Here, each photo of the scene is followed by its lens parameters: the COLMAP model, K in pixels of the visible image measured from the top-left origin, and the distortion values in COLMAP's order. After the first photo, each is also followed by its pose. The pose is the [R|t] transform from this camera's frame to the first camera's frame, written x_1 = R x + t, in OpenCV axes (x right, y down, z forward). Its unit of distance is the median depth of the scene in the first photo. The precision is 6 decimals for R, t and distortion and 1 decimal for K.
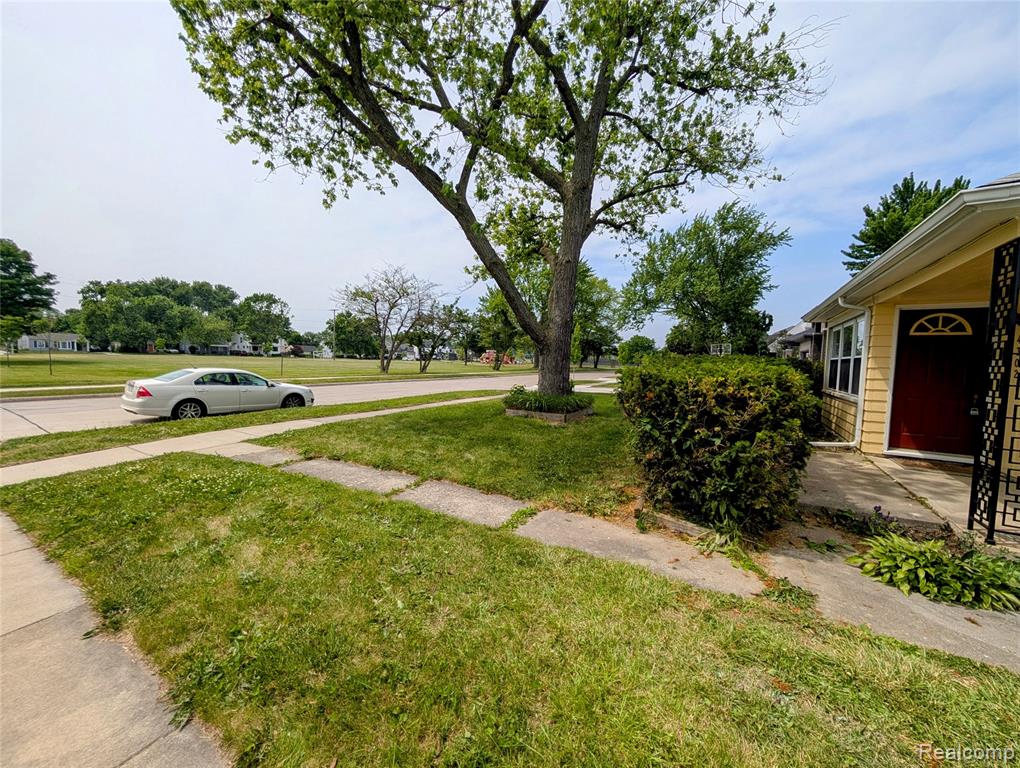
lens RADIAL K [[386.1, 0, 505.7], [0, 386.1, 383.4], [0, 0, 1]] dist [-0.002860, 0.000156]
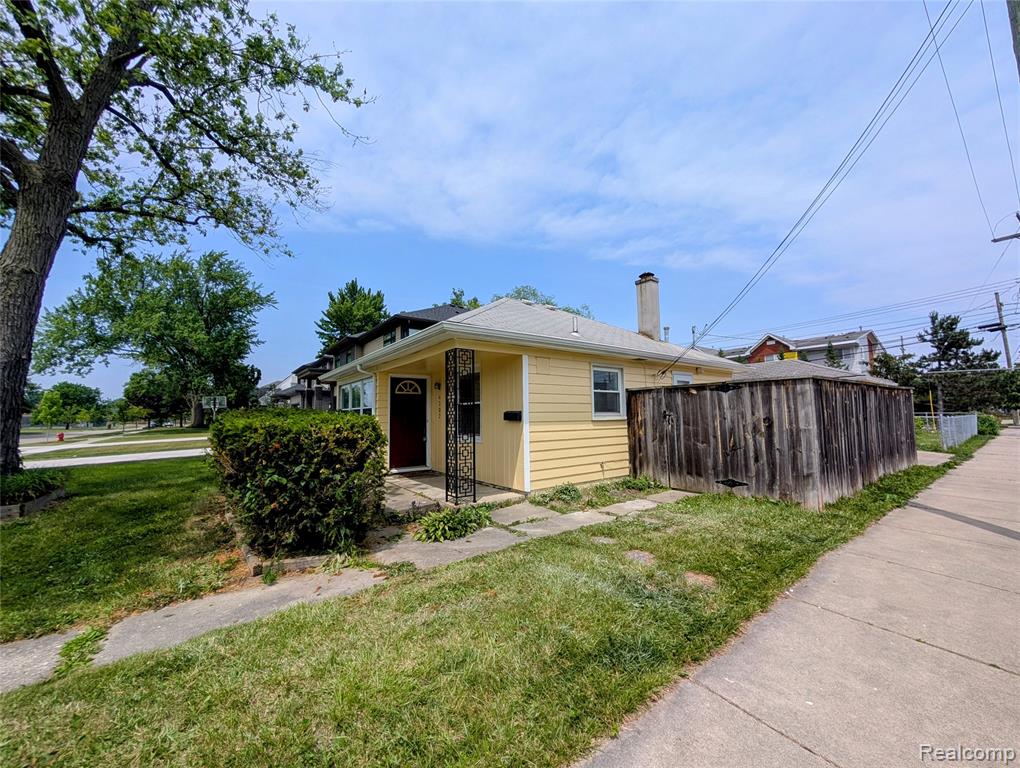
lens RADIAL K [[386.1, 0, 508.1], [0, 386.1, 385.1], [0, 0, 1]] dist [-0.002860, 0.000156]
pose [[0.374035, 0.041920, 0.926467, -0.231309], [0.081014, 0.993682, -0.077668, -0.000616], [-0.923869, 0.104107, 0.368276, 0.003751]]
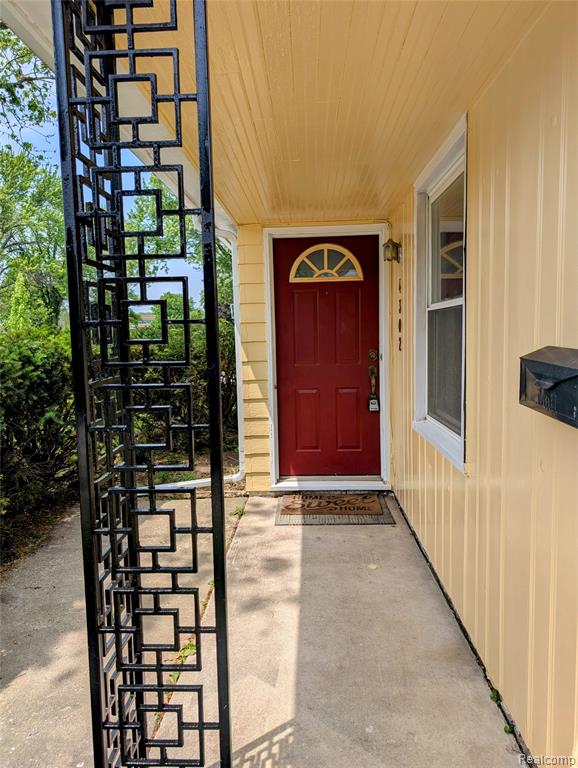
lens RADIAL K [[538.9, 0, 288.3], [0, 538.9, 384.4], [0, 0, 1]] dist [0.003686, 0.000170]
pose [[0.864282, -0.089984, 0.494894, 0.651438], [0.076049, 0.995935, 0.048275, -0.011652], [-0.497226, -0.004087, 0.867611, 0.306461]]
